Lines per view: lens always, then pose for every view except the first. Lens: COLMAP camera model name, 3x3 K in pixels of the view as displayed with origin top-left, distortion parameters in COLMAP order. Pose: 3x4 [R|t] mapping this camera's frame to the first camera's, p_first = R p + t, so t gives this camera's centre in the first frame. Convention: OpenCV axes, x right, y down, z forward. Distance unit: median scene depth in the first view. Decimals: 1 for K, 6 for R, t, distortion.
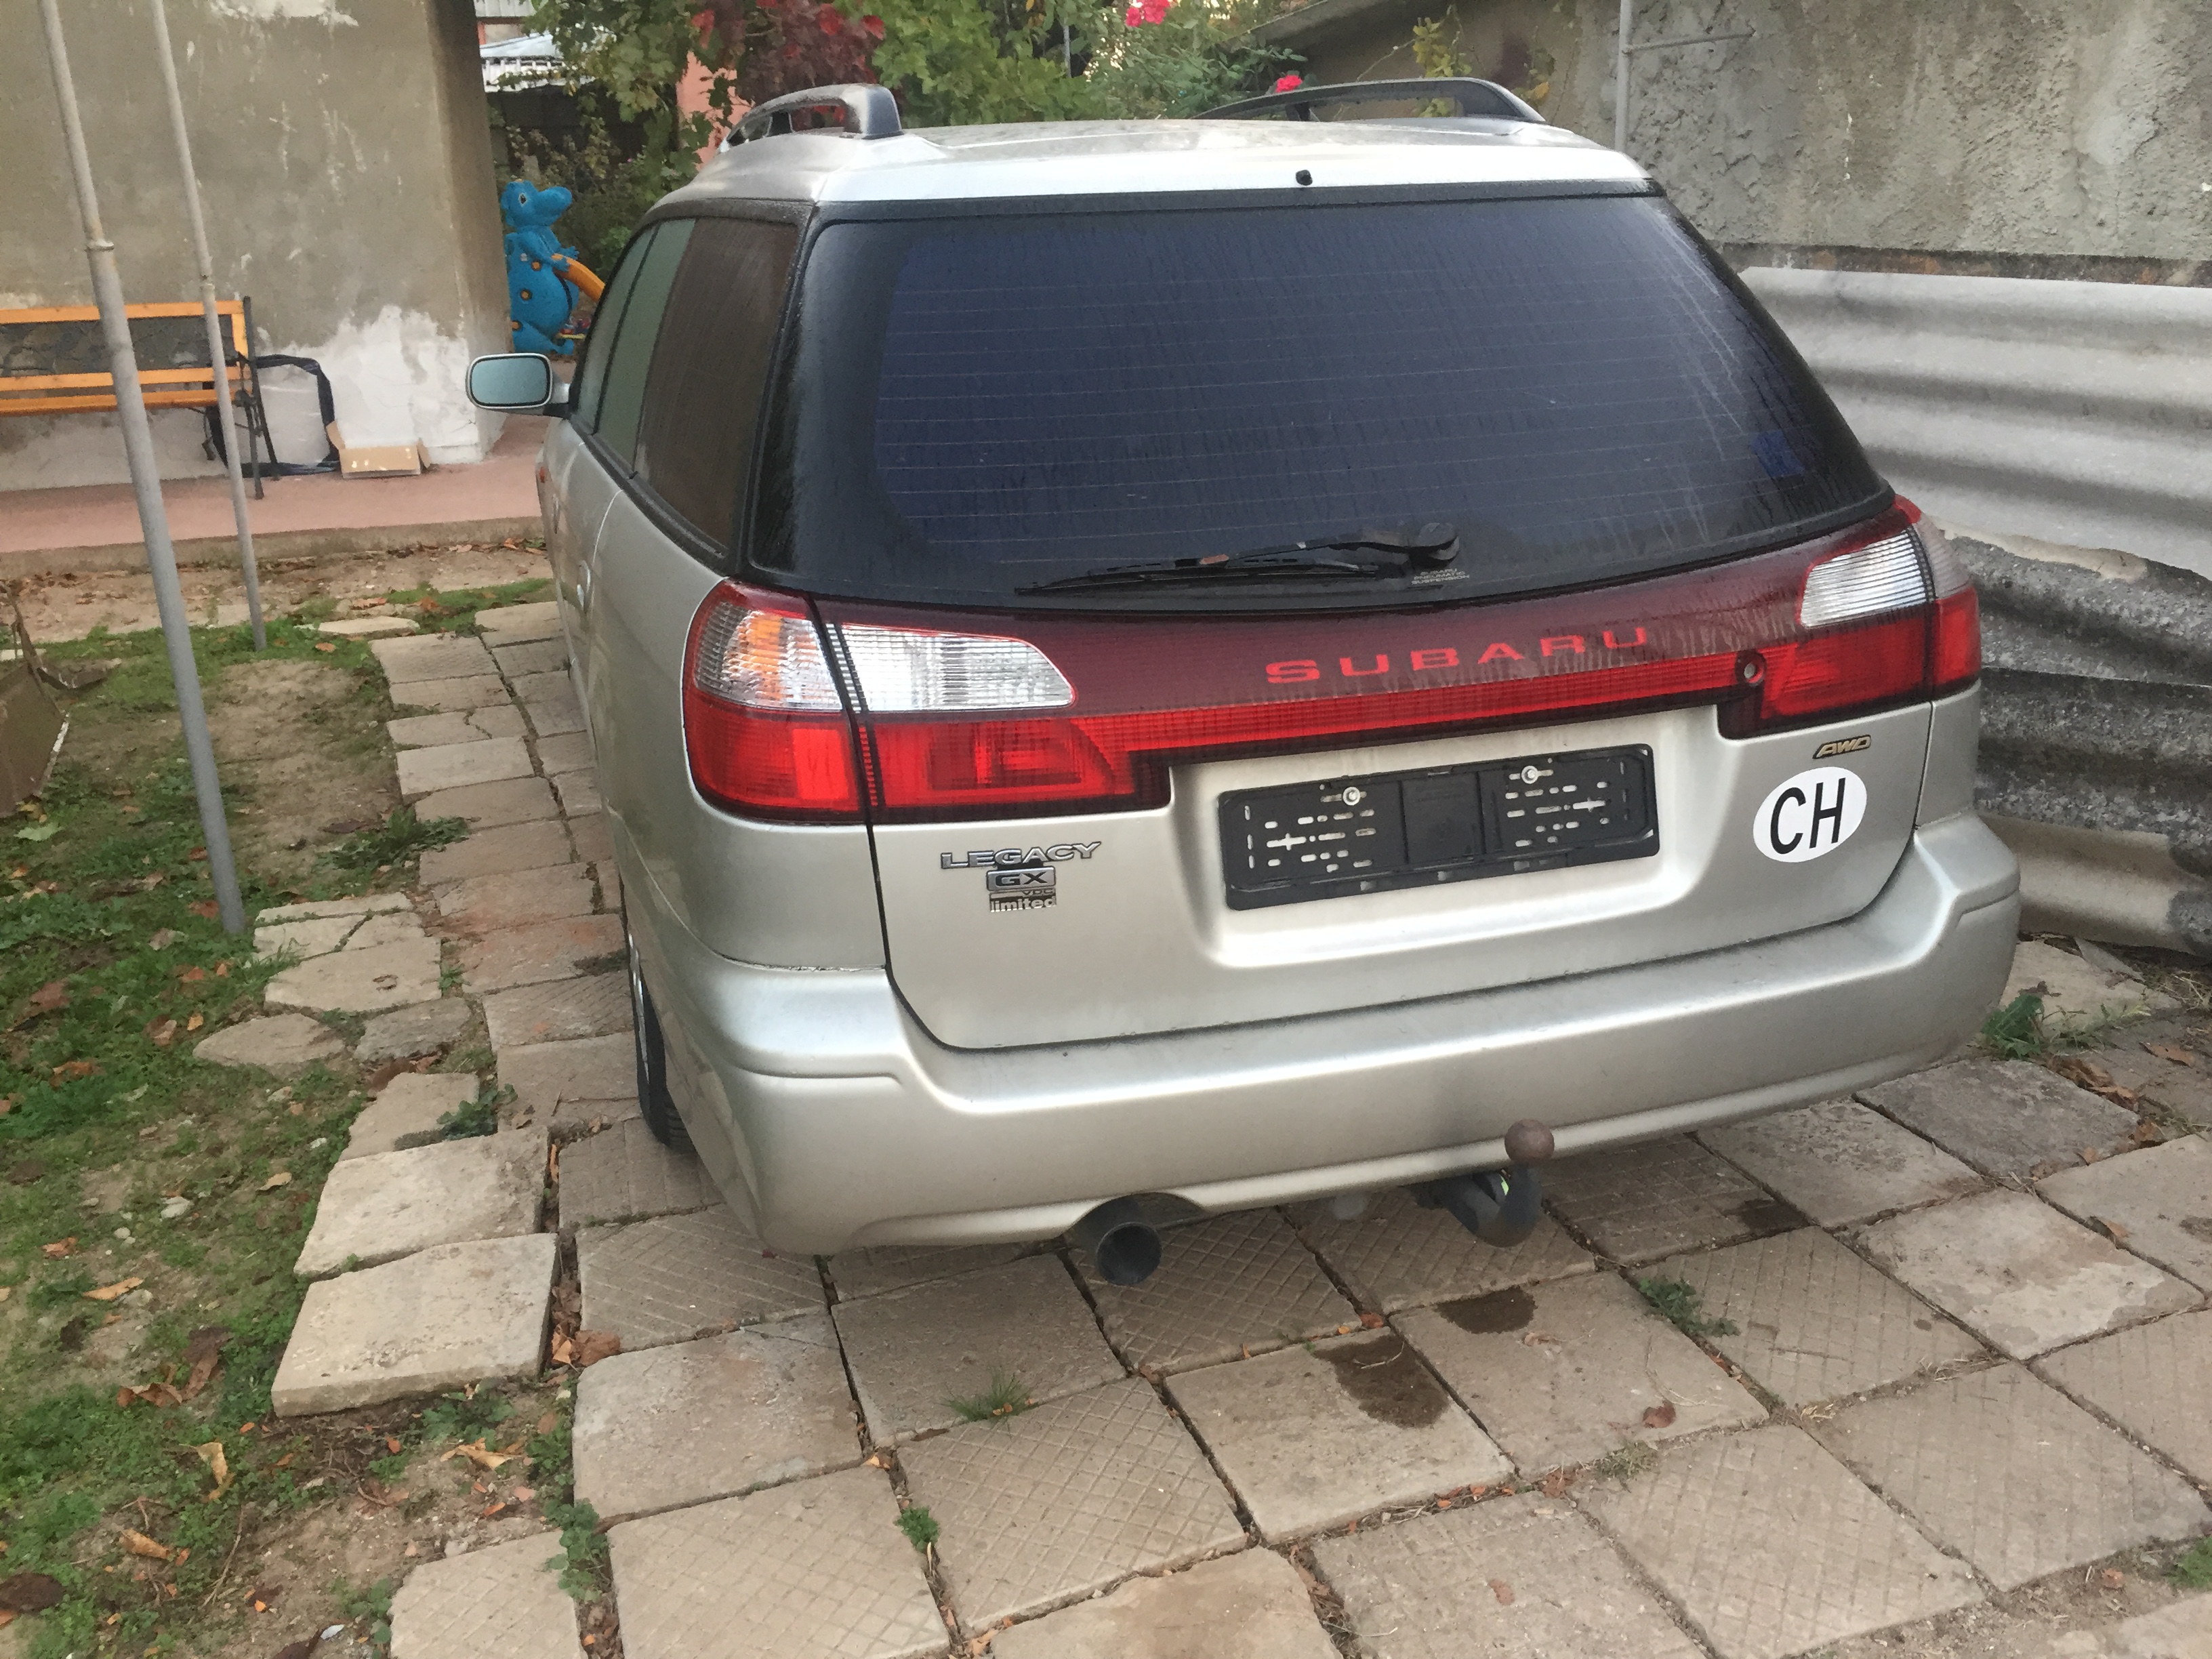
lens RADIAL K [[1879.2, 0, 1106.0], [0, 1879.2, 829.5], [0, 0, 1]] dist [-0.016795, -0.014250]
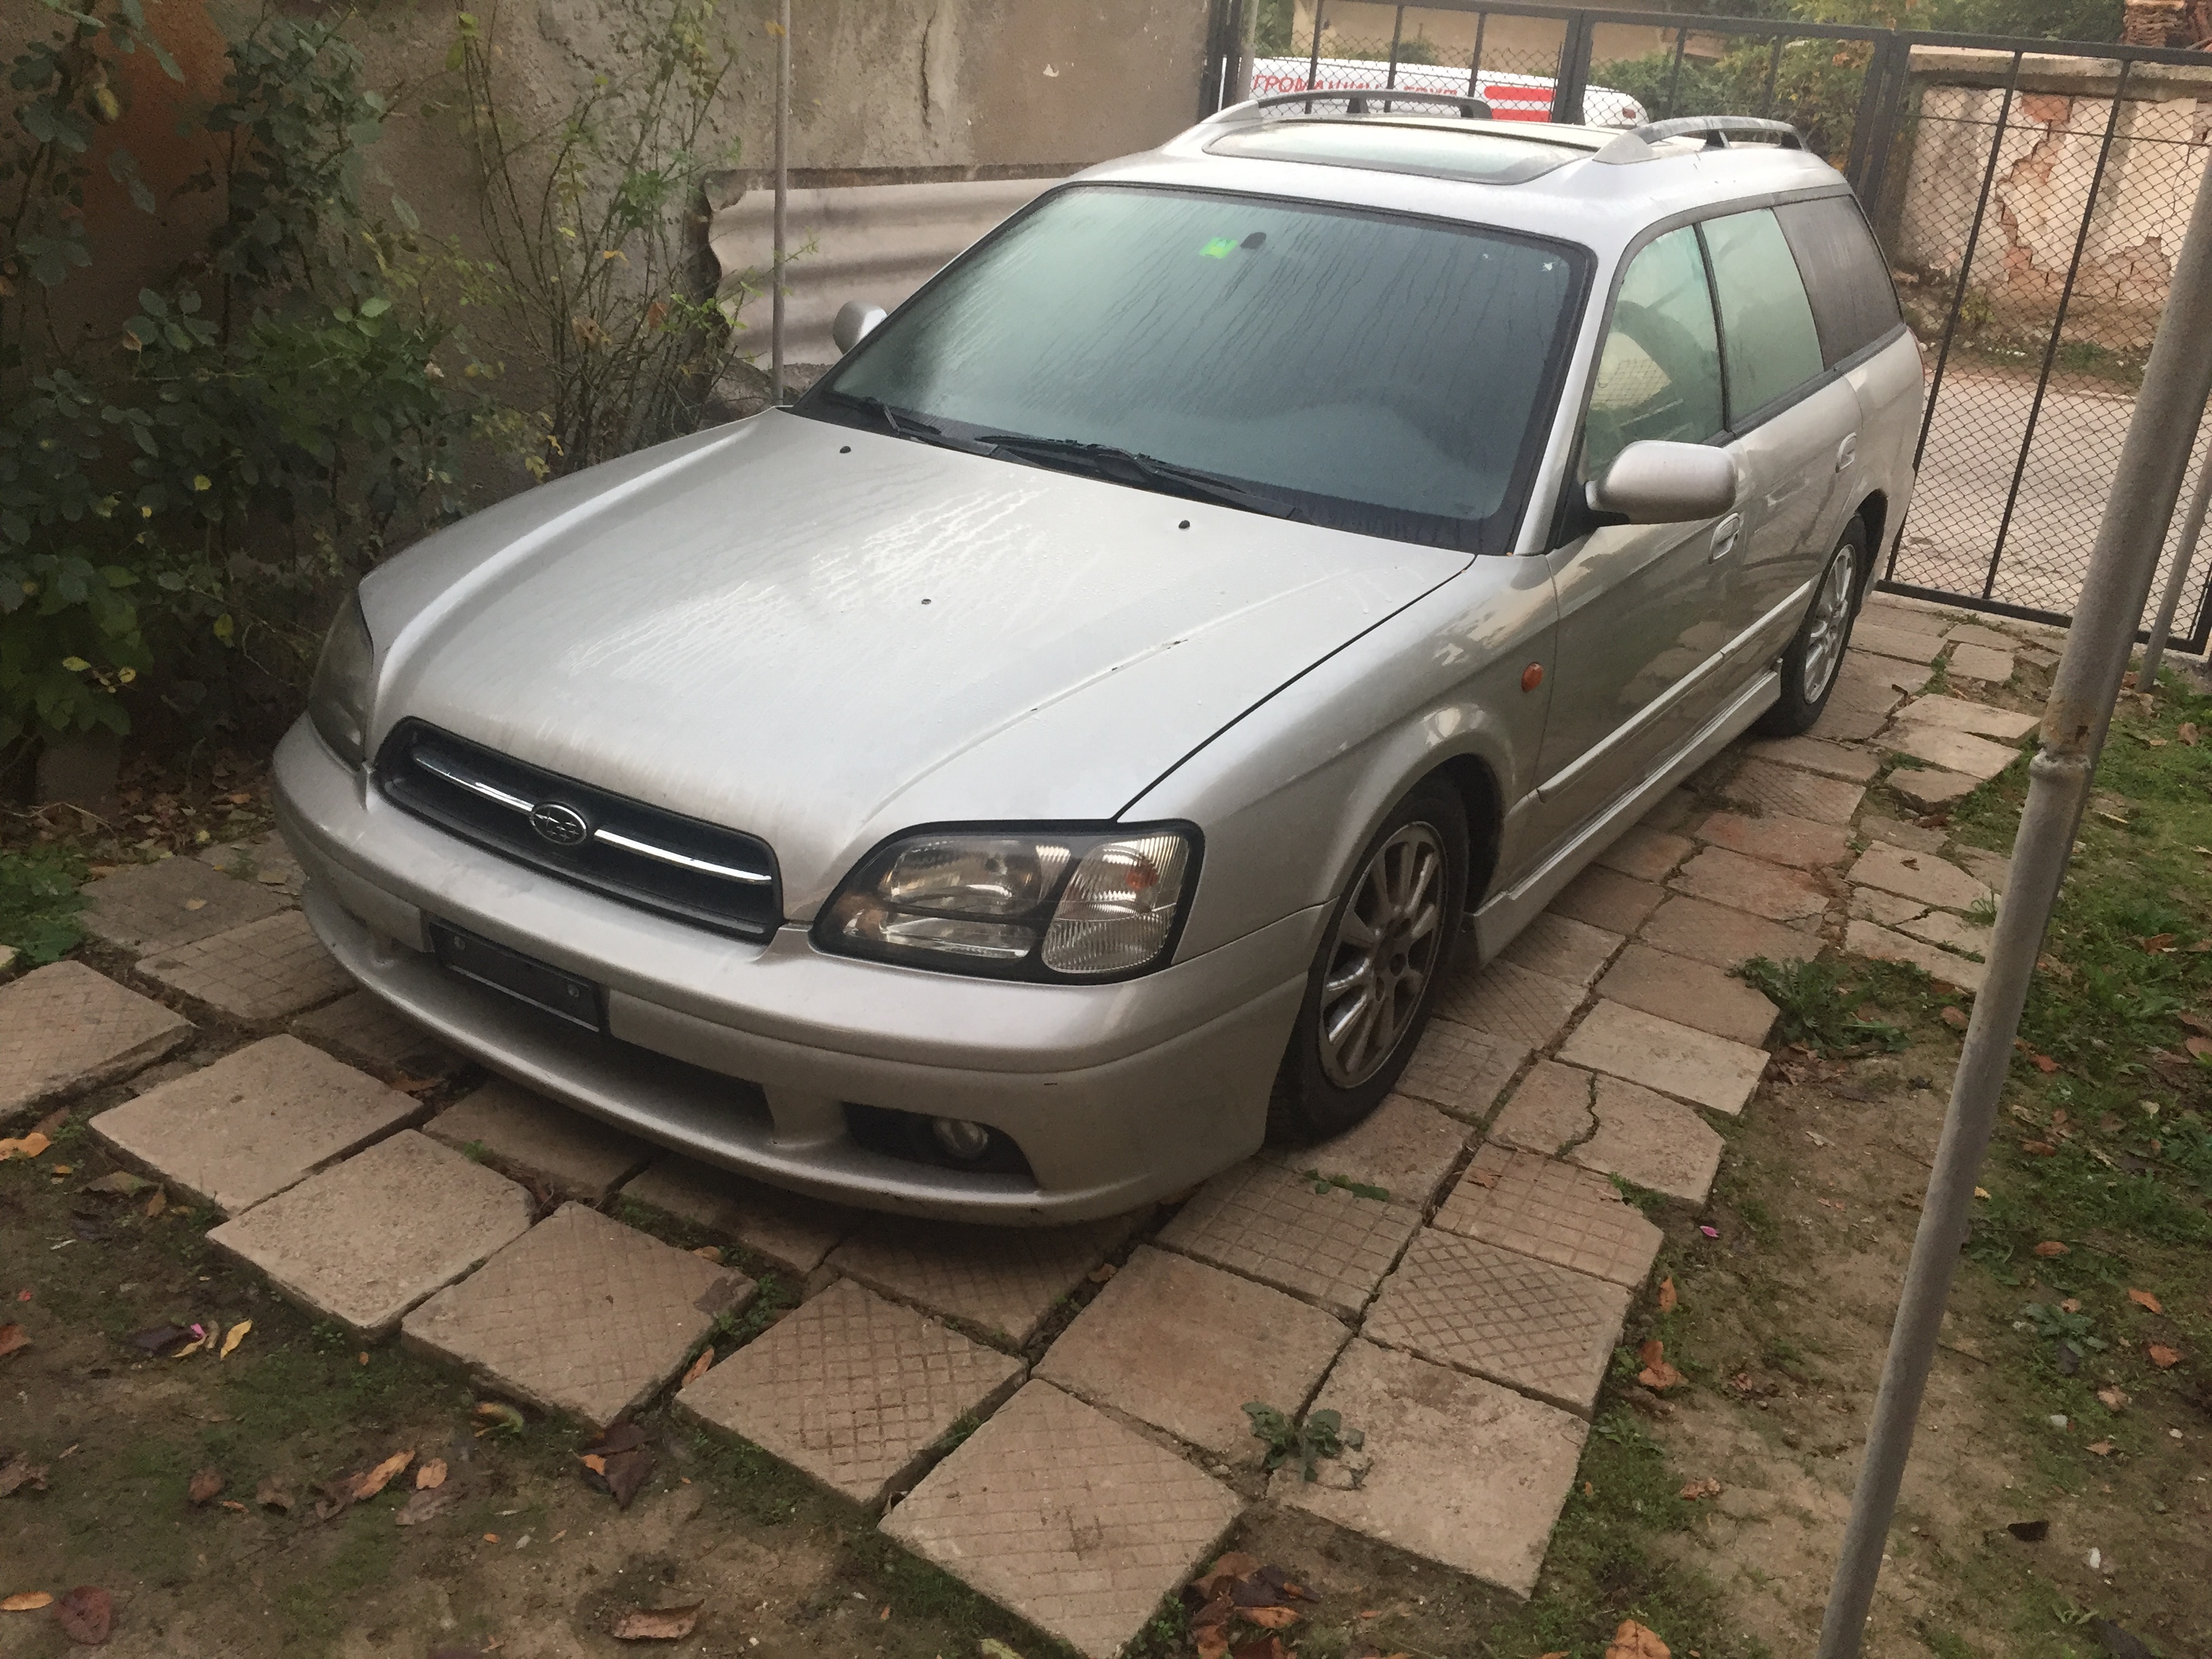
lens RADIAL K [[1867.1, 0, 1106.0], [0, 1867.1, 829.5], [0, 0, 1]] dist [0.002078, 0.000715]
pose [[-0.623897, -0.324546, 0.710931, -0.882298], [0.198358, 0.814141, 0.545737, -0.681646], [-0.755914, 0.481502, -0.443564, 1.849911]]
